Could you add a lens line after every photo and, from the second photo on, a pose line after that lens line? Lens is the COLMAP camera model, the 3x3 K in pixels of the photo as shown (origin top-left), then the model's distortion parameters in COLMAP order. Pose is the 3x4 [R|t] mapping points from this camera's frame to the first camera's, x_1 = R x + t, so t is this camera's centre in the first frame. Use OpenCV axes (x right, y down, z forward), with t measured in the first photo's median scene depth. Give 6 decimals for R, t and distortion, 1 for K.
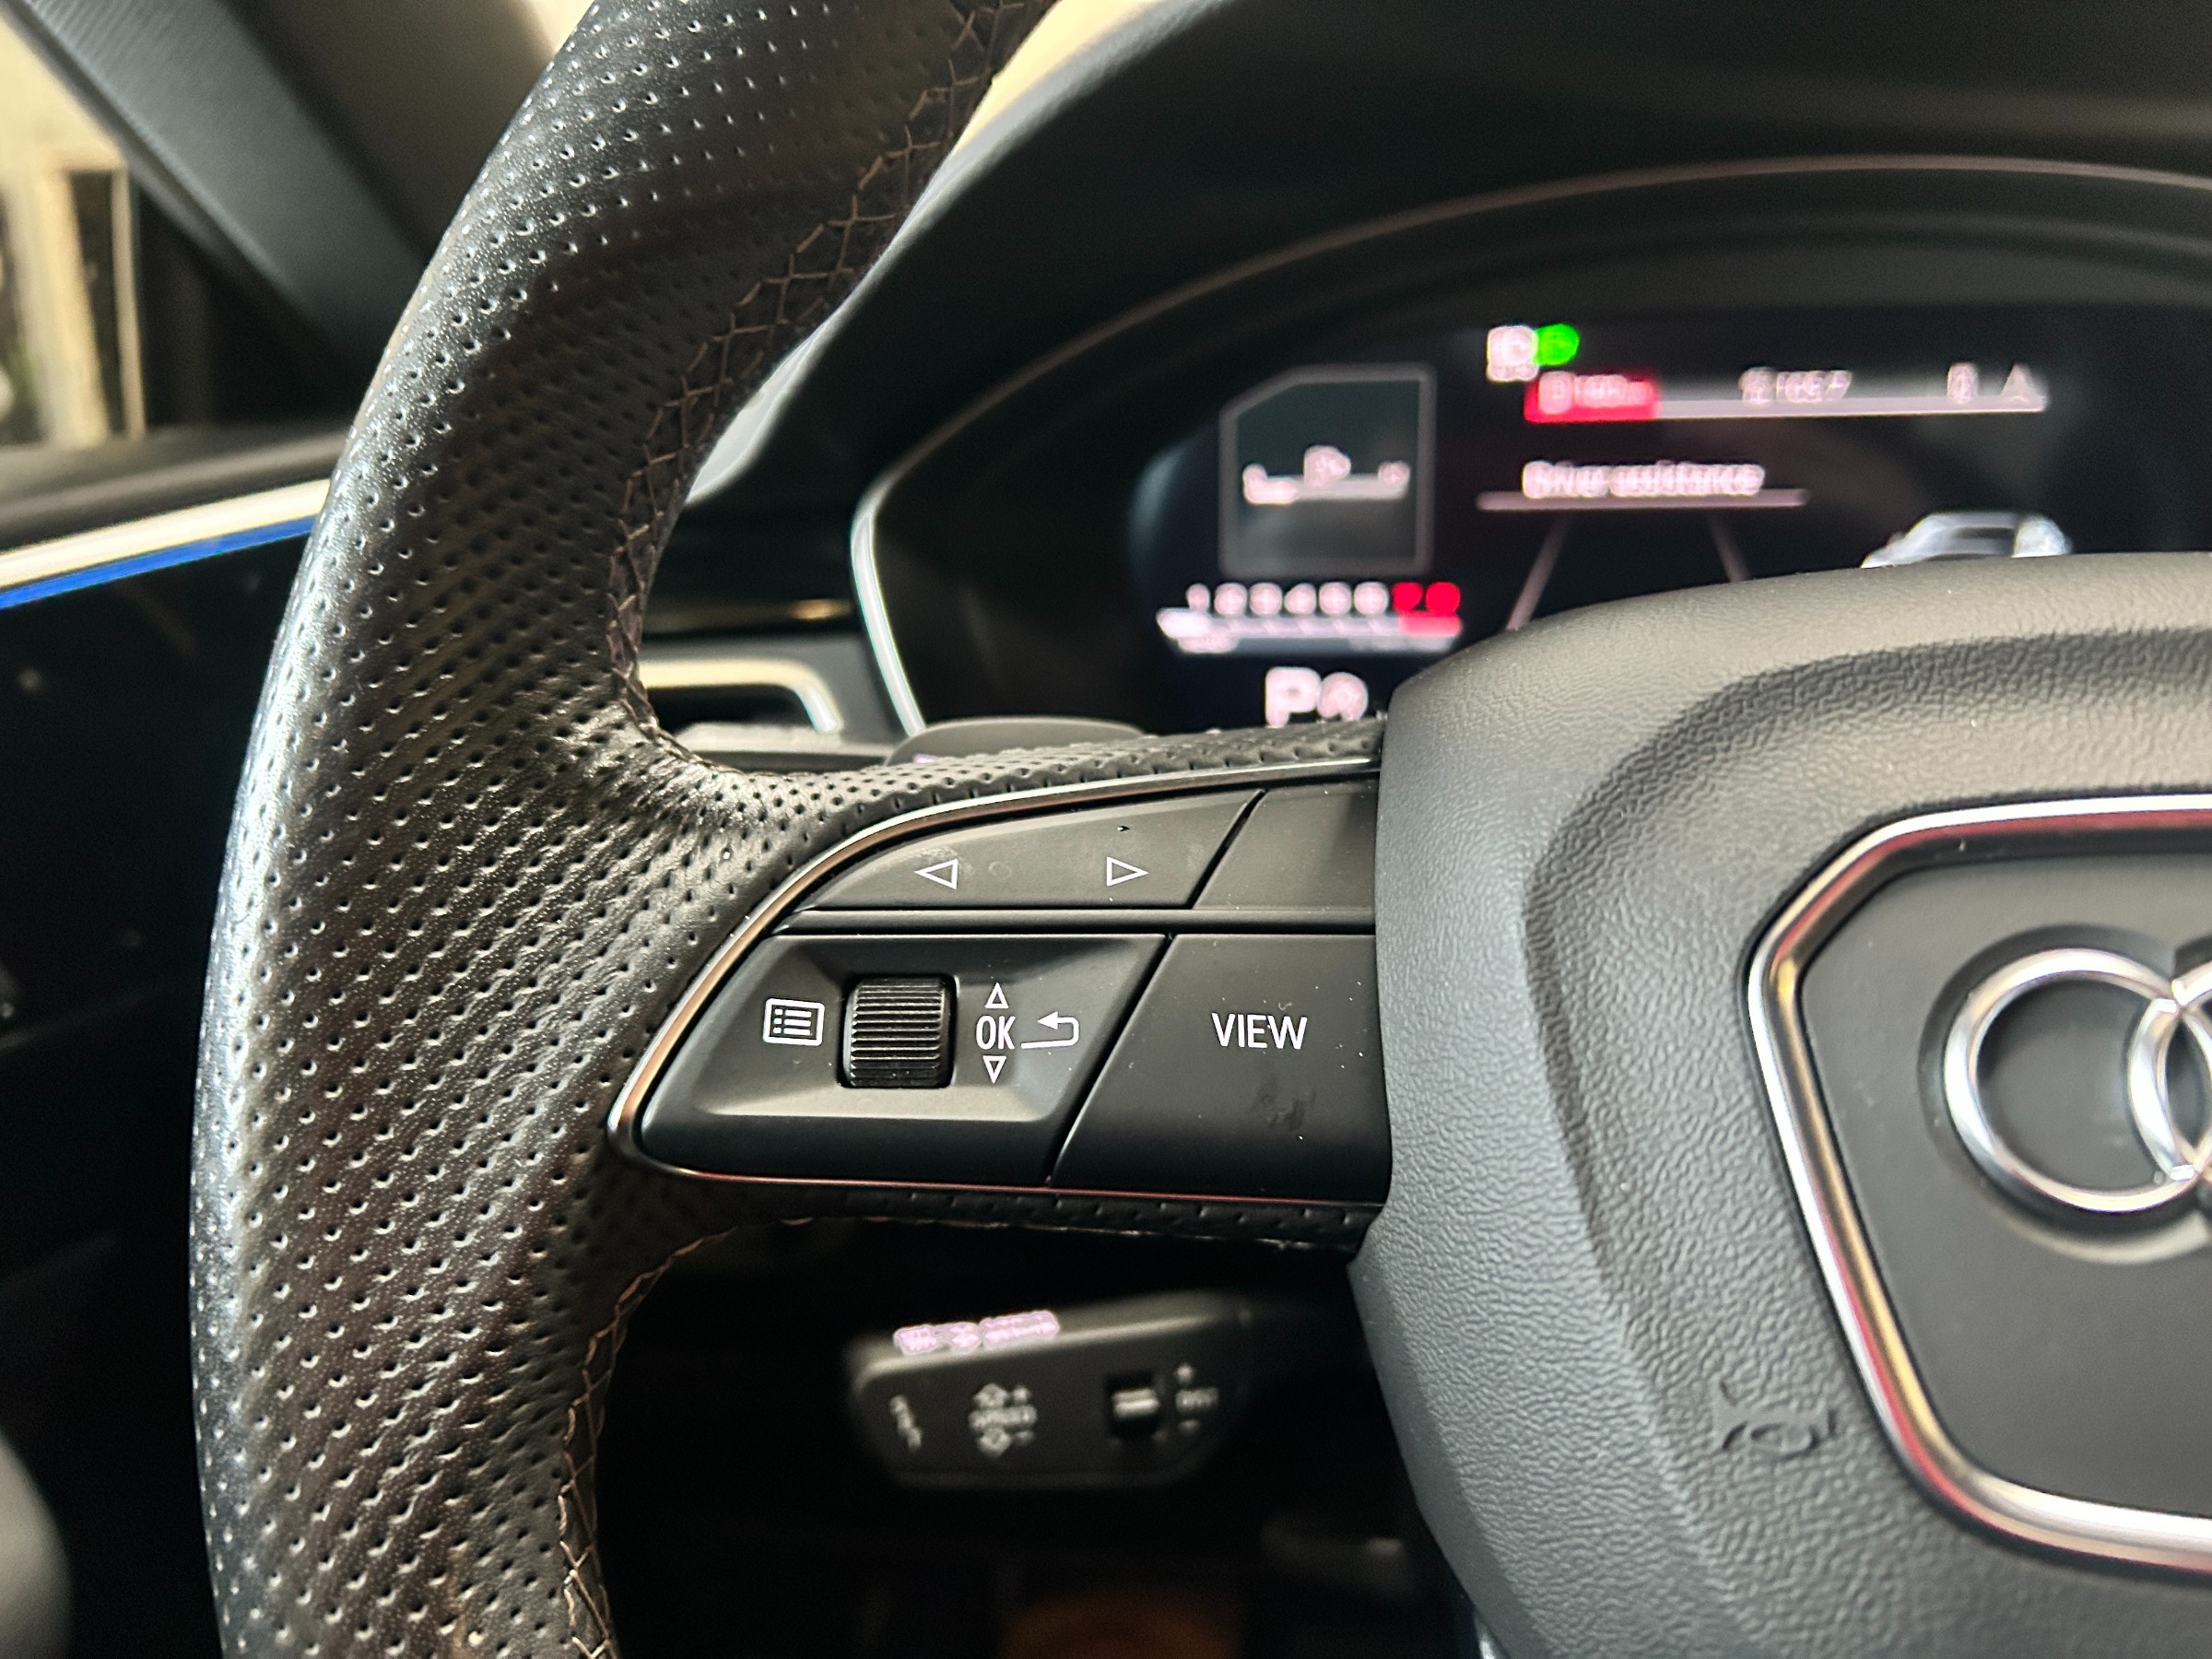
lens RADIAL K [[1735.3, 0, 1146.7], [0, 1735.3, 788.7], [0, 0, 1]] dist [-0.006196, -0.003665]
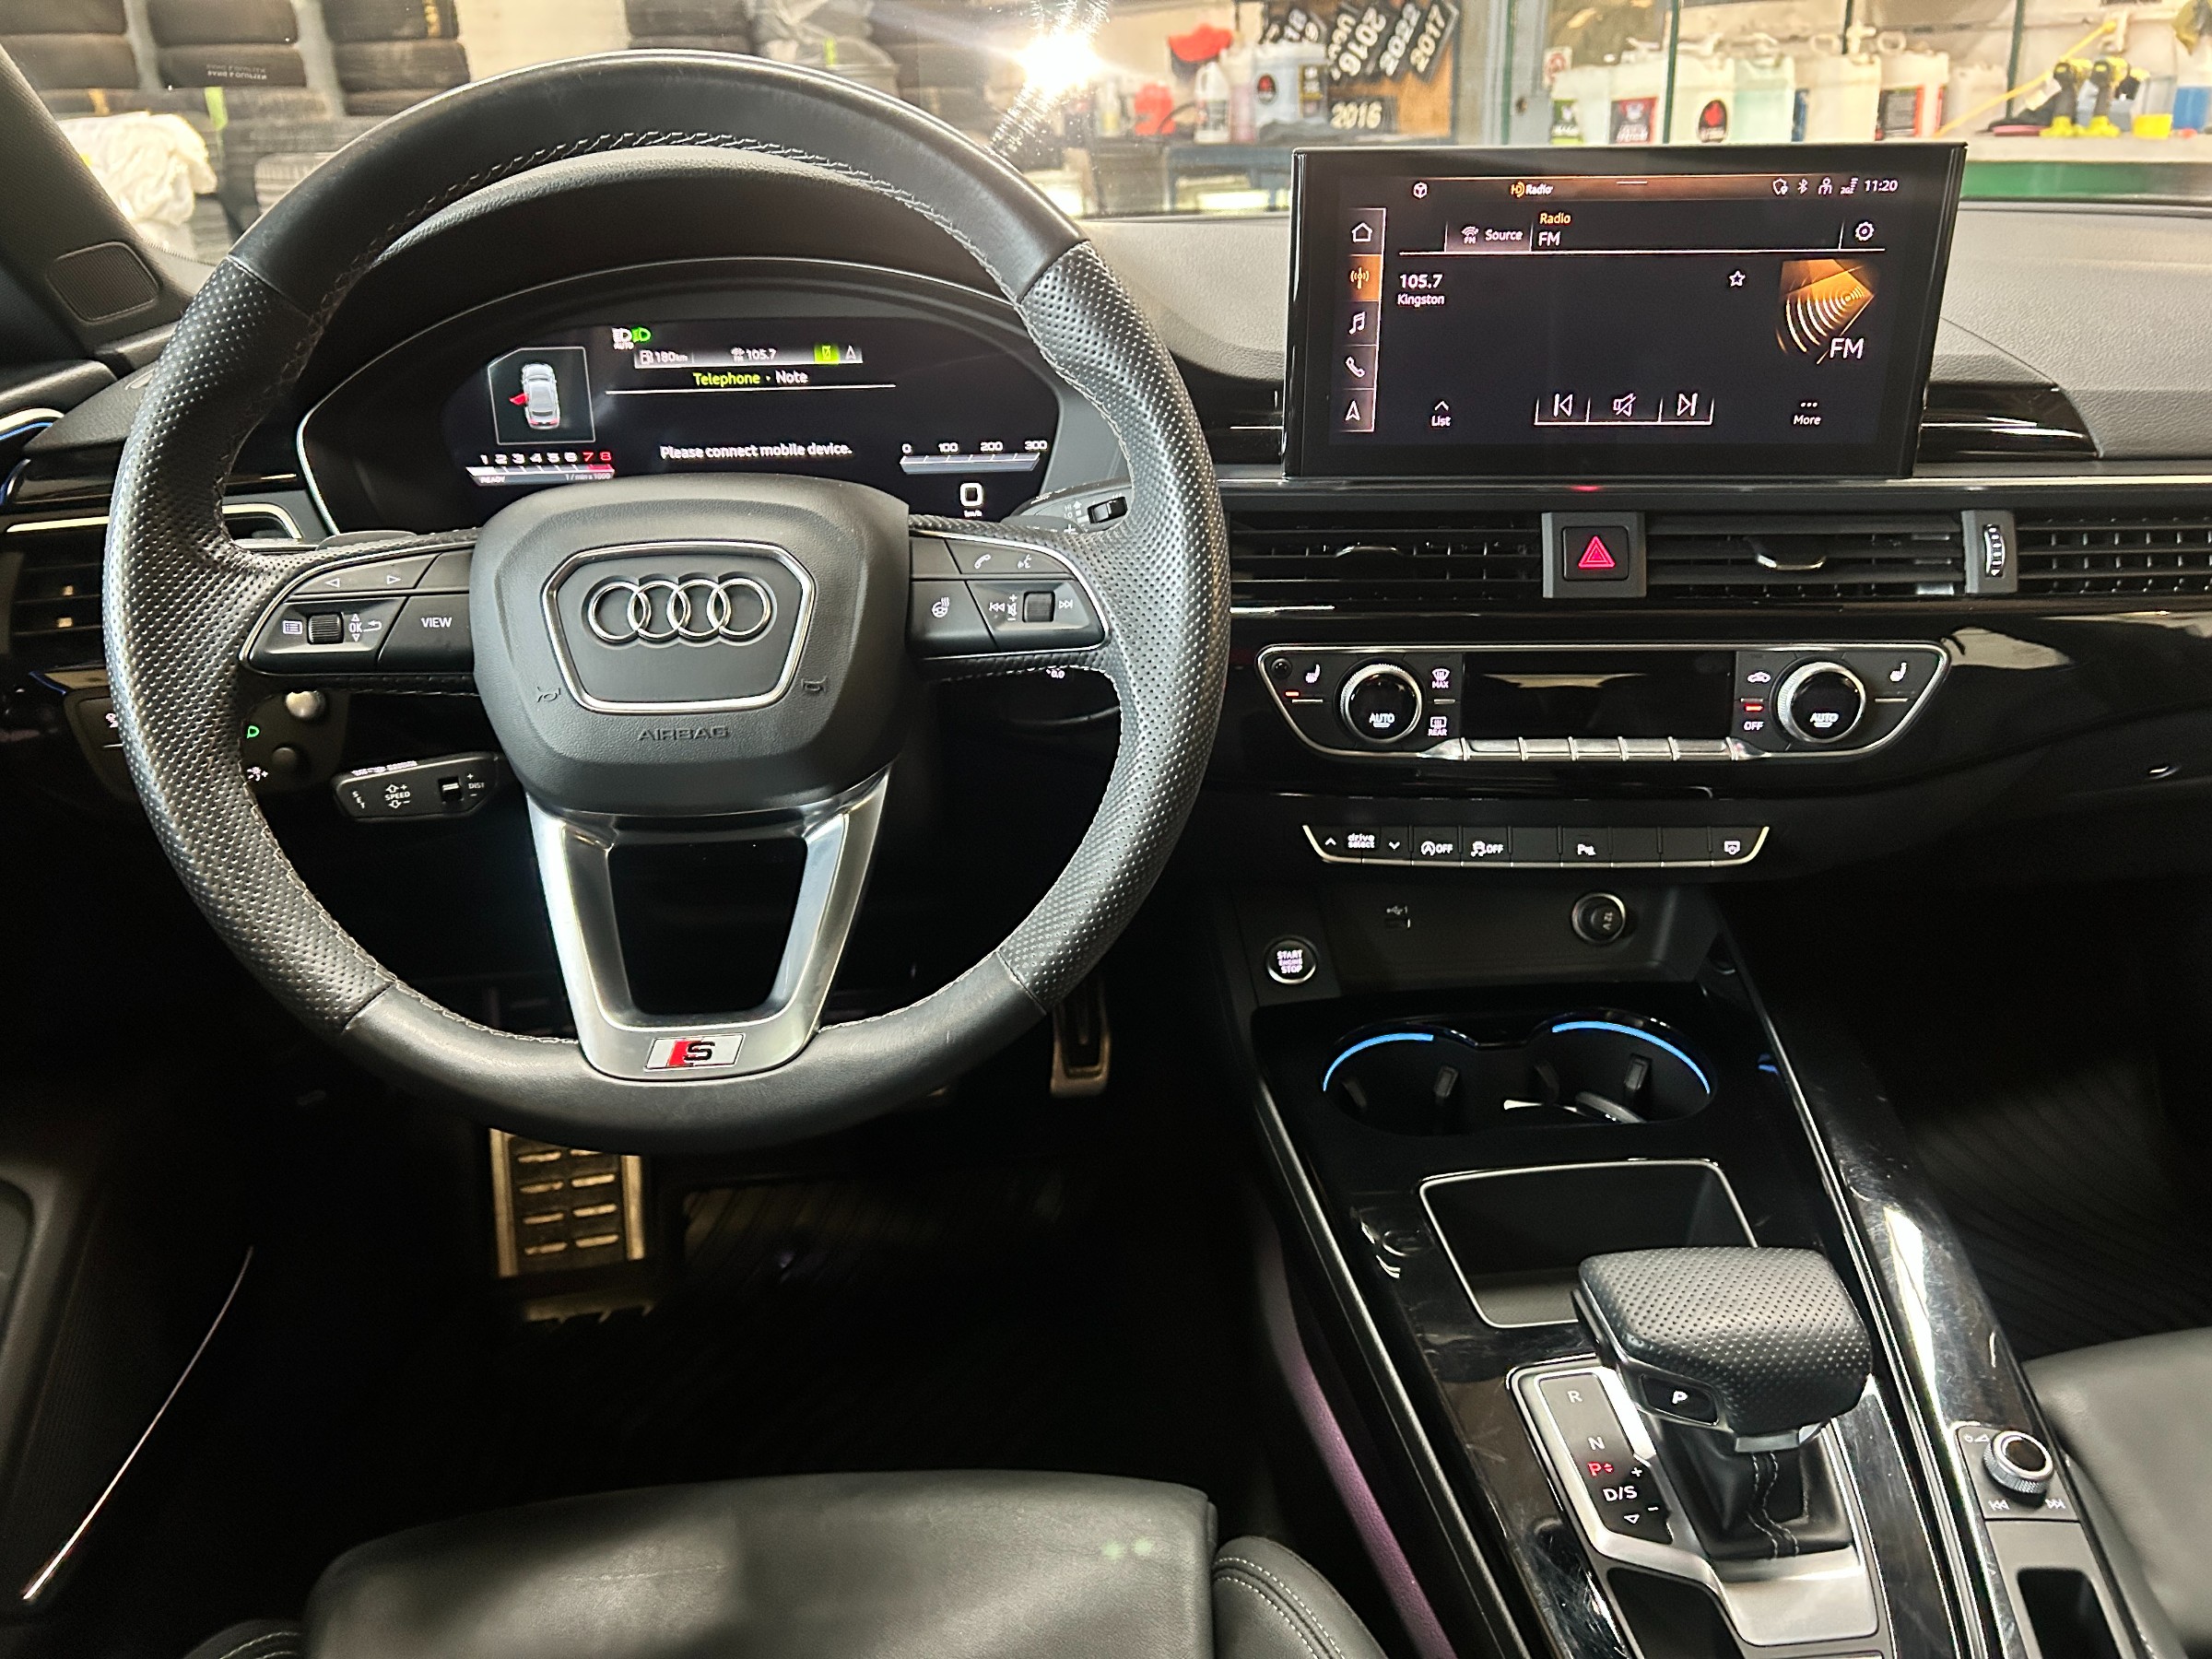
lens RADIAL K [[1674.8, 0, 1094.9], [0, 1674.8, 803.5], [0, 0, 1]] dist [0.071314, -0.098140]
pose [[0.967006, -0.087083, 0.239407, 0.483164], [0.050065, 0.986396, 0.156574, 0.030167], [-0.249785, -0.139422, 0.958211, -2.571749]]
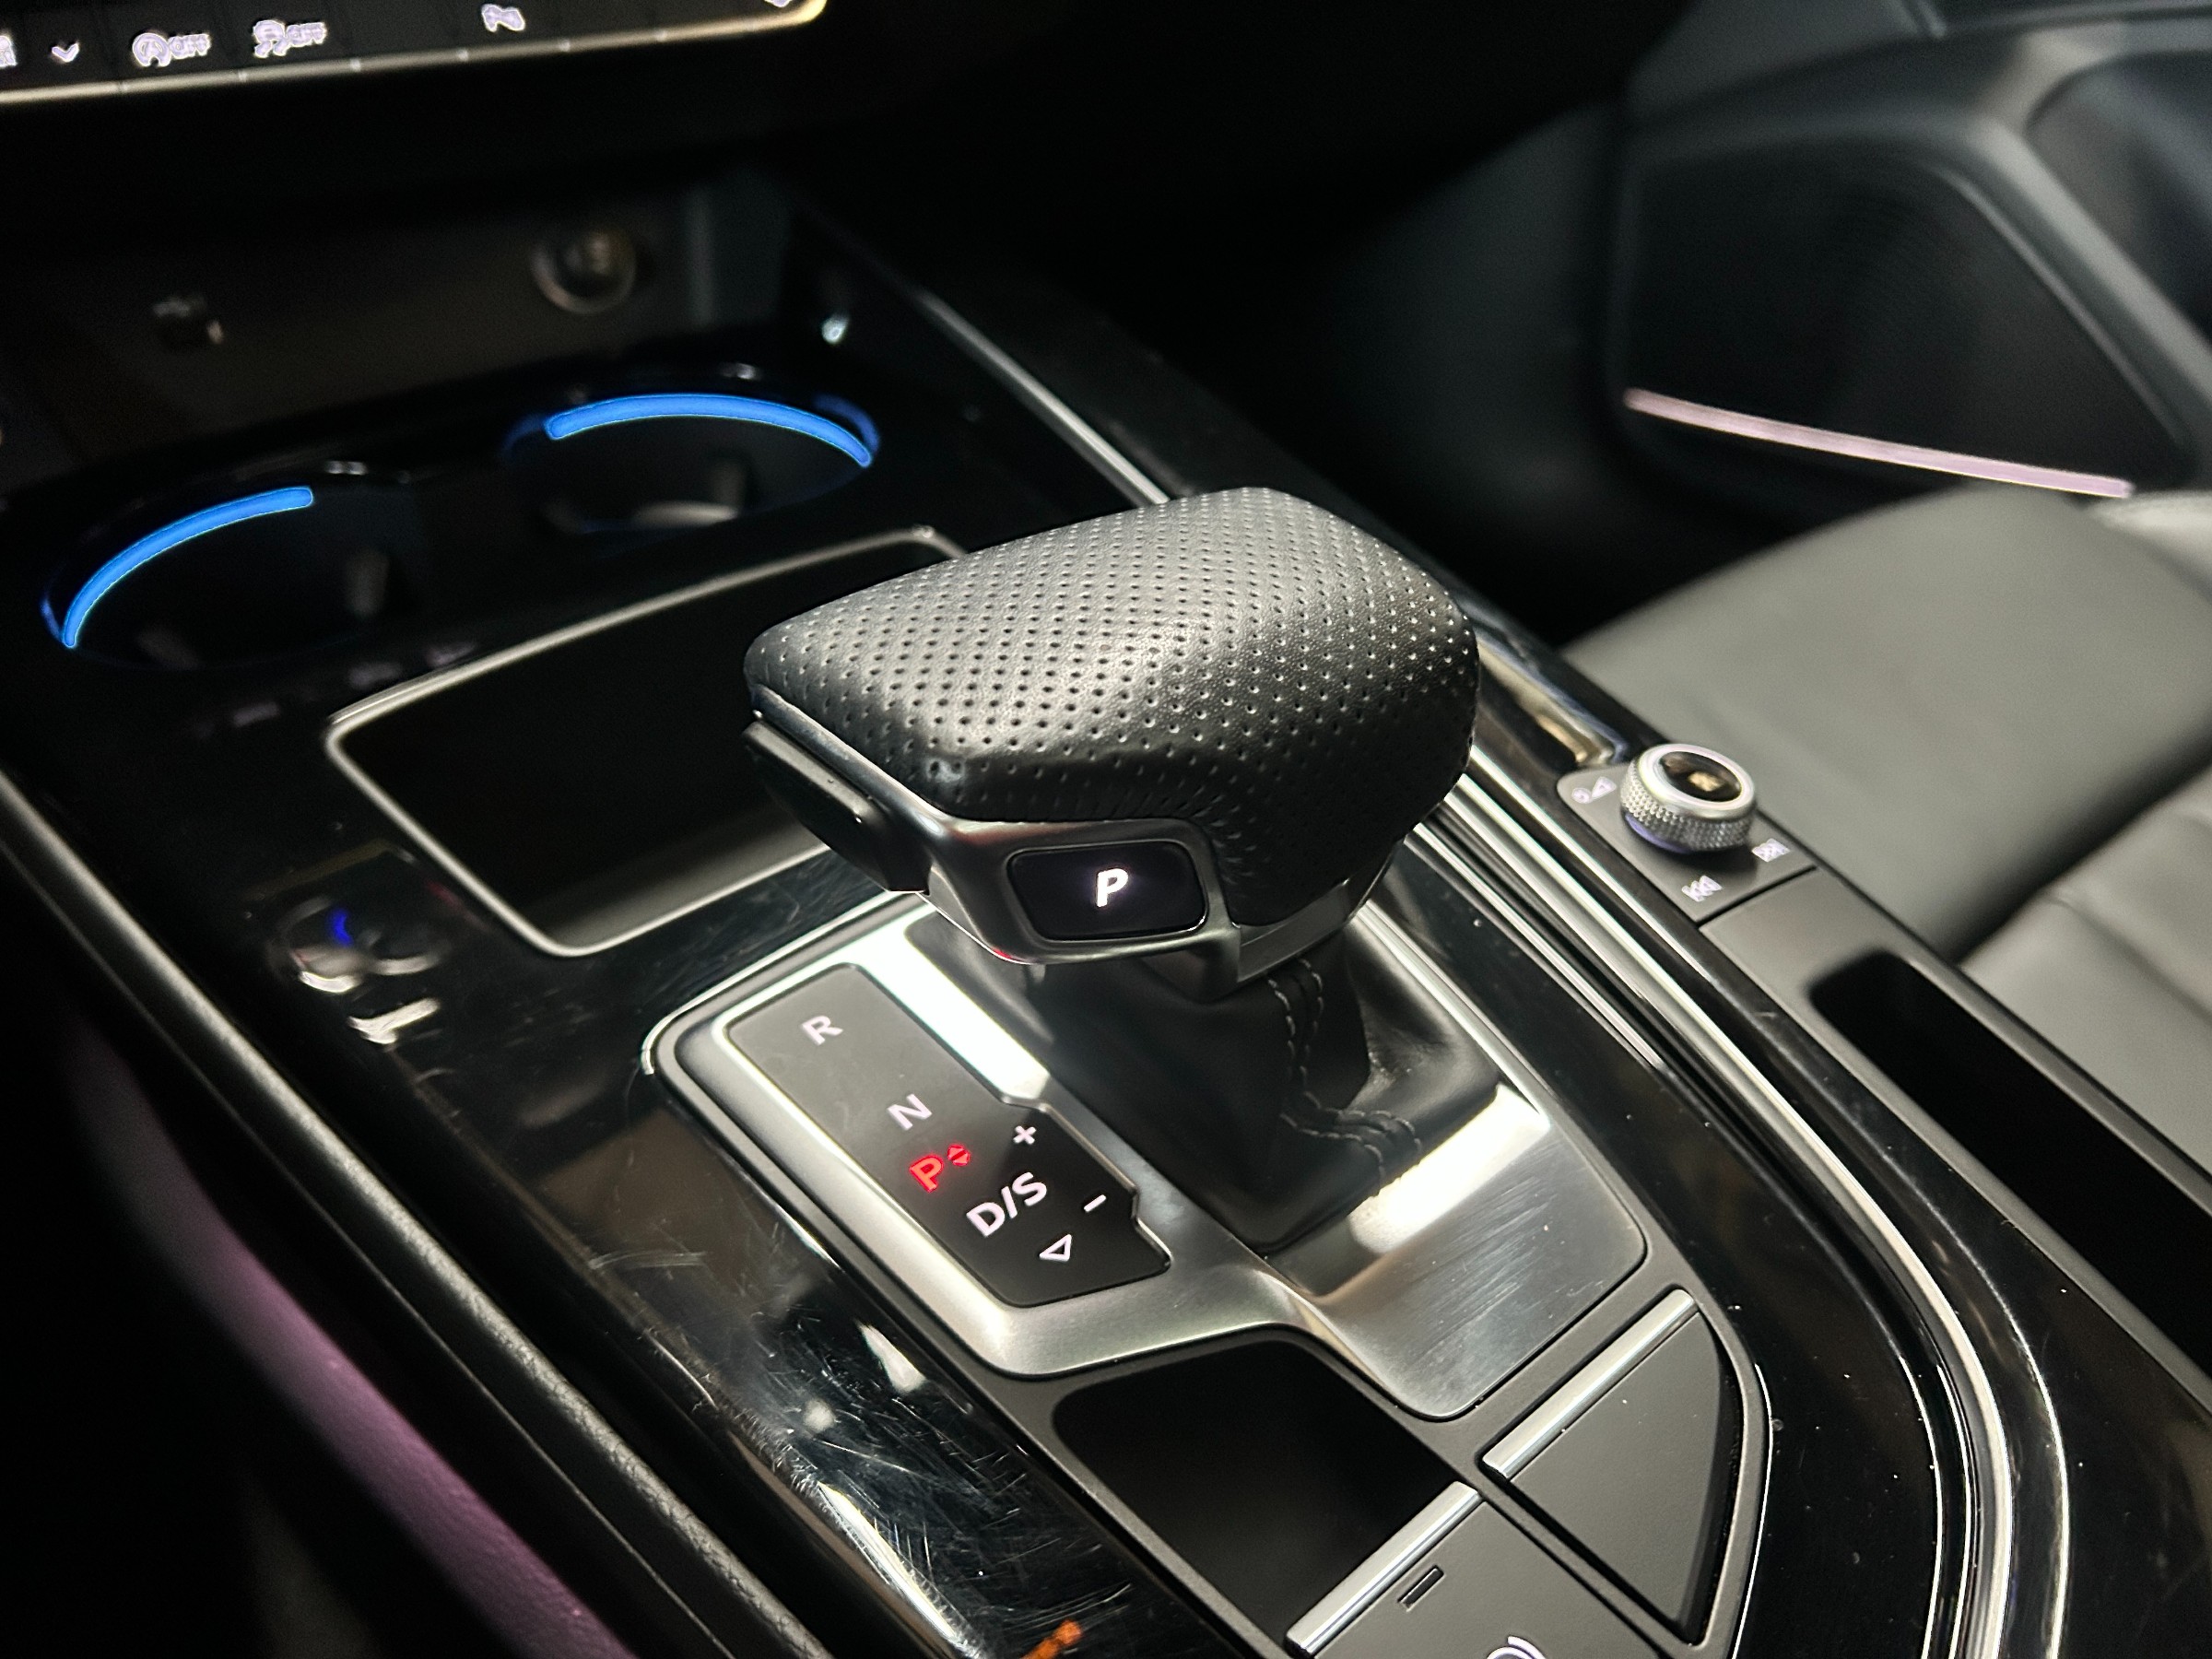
lens RADIAL K [[1737.5, 0, 1092.6], [0, 1737.5, 820.8], [0, 0, 1]] dist [0.004752, -0.031081]
pose [[0.641236, -0.383656, 0.664549, 1.453849], [0.181697, 0.917323, 0.354265, 1.233652], [-0.745522, -0.106421, 0.657929, -0.697418]]
